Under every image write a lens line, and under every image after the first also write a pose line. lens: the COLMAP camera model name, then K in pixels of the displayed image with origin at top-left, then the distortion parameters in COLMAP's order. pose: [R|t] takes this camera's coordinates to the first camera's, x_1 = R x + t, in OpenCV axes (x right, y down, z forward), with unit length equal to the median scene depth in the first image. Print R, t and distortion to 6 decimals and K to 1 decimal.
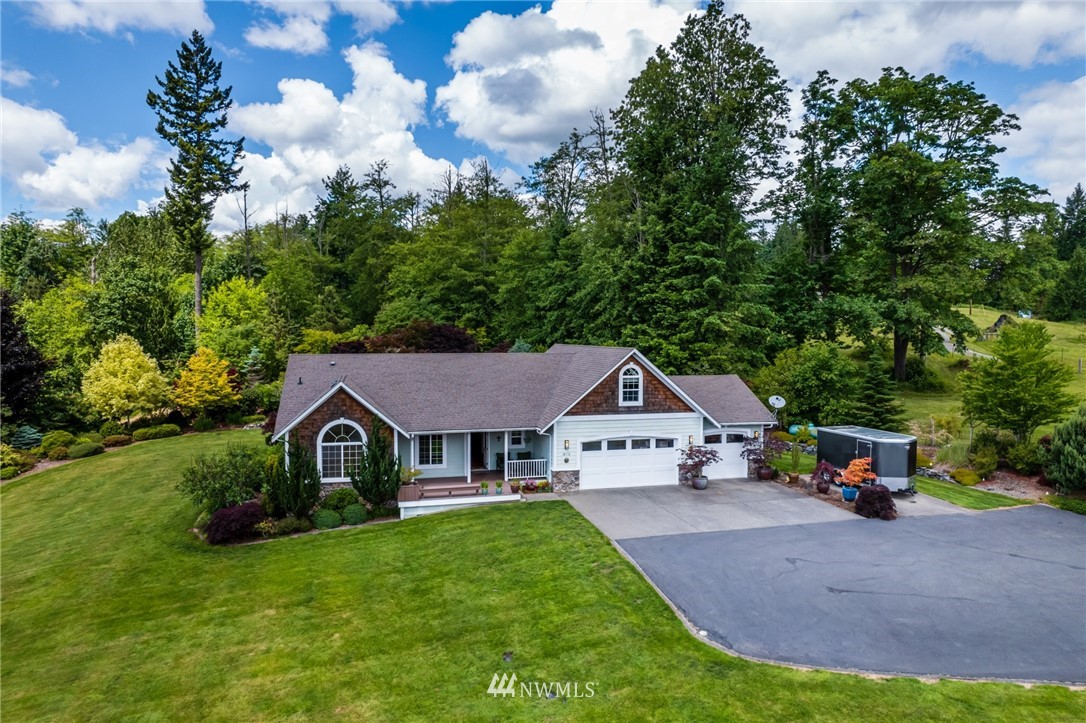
lens RADIAL K [[708.2, 0, 546.4], [0, 708.2, 358.0], [0, 0, 1]] dist [-0.033163, 0.018768]
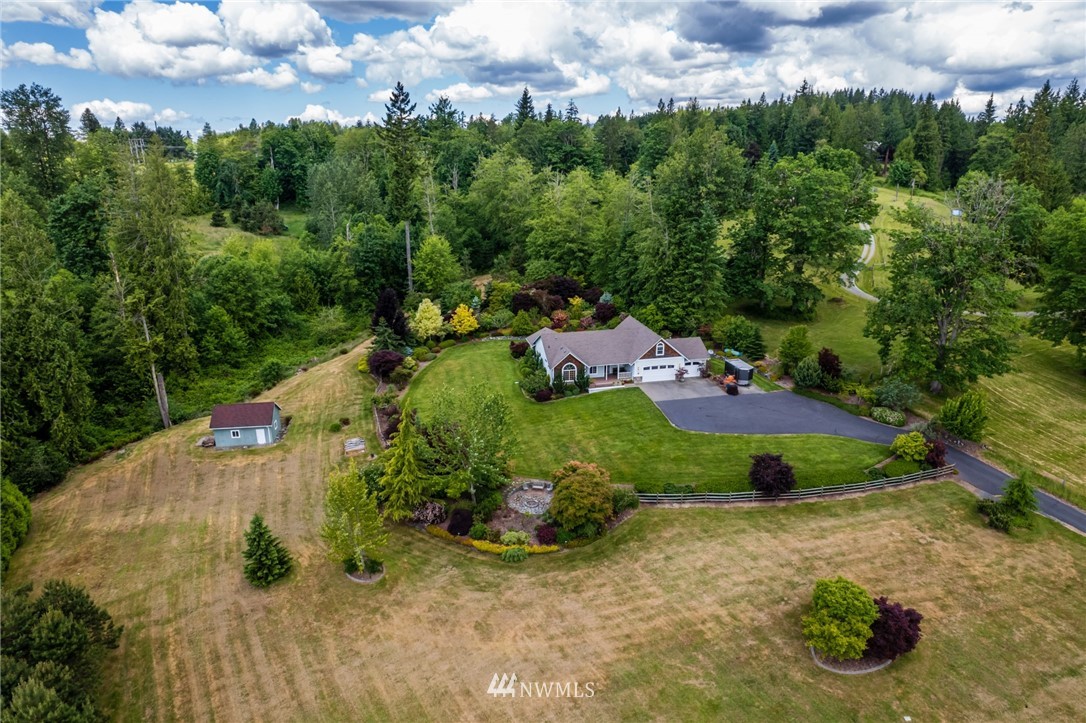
lens RADIAL K [[708.2, 0, 547.4], [0, 708.2, 337.7], [0, 0, 1]] dist [-0.033163, 0.018768]
pose [[0.999280, 0.001547, -0.037922, -0.158182], [0.007198, 0.973310, 0.229382, -0.452090], [0.037265, -0.229490, 0.972597, -1.247576]]
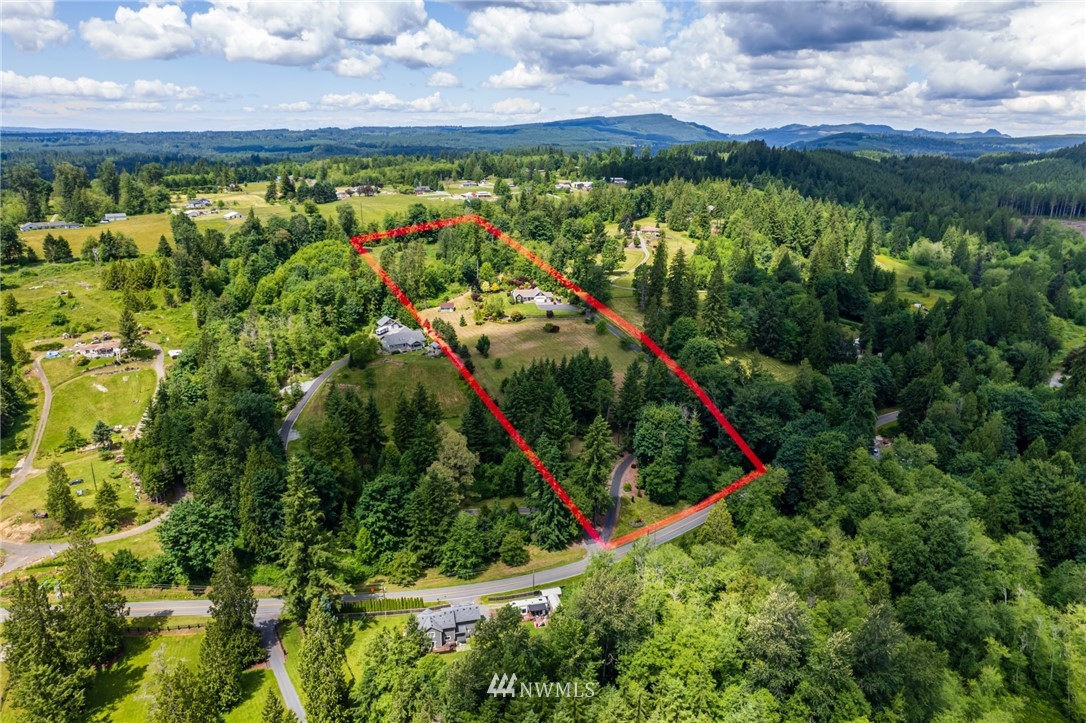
lens RADIAL K [[708.2, 0, 542.1], [0, 708.2, 361.6], [0, 0, 1]] dist [-0.033163, 0.018768]
pose [[0.996968, 0.036463, -0.068735, 0.707187], [-0.016224, 0.961395, 0.274692, -1.521156], [0.076098, -0.272745, 0.959072, -7.690754]]
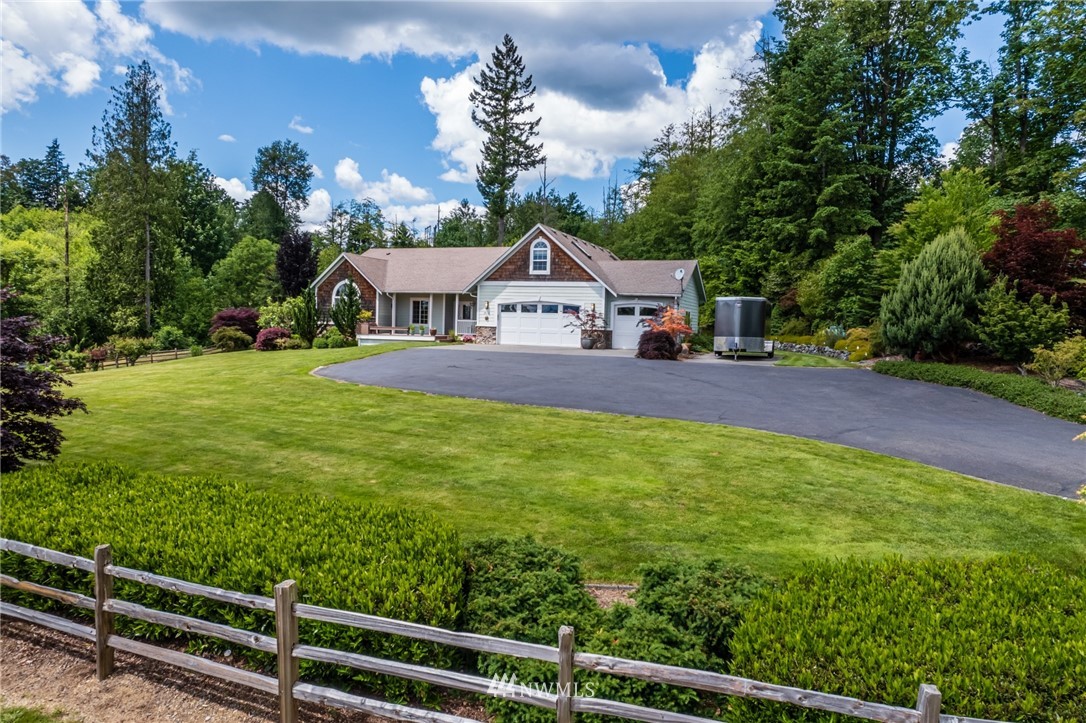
lens RADIAL K [[708.2, 0, 541.9], [0, 708.2, 386.3], [0, 0, 1]] dist [-0.033163, 0.018768]
pose [[0.816190, 0.074044, -0.573020, 0.515257], [-0.046566, 0.996958, 0.062497, 0.114489], [0.575904, -0.024327, 0.817155, 0.032825]]
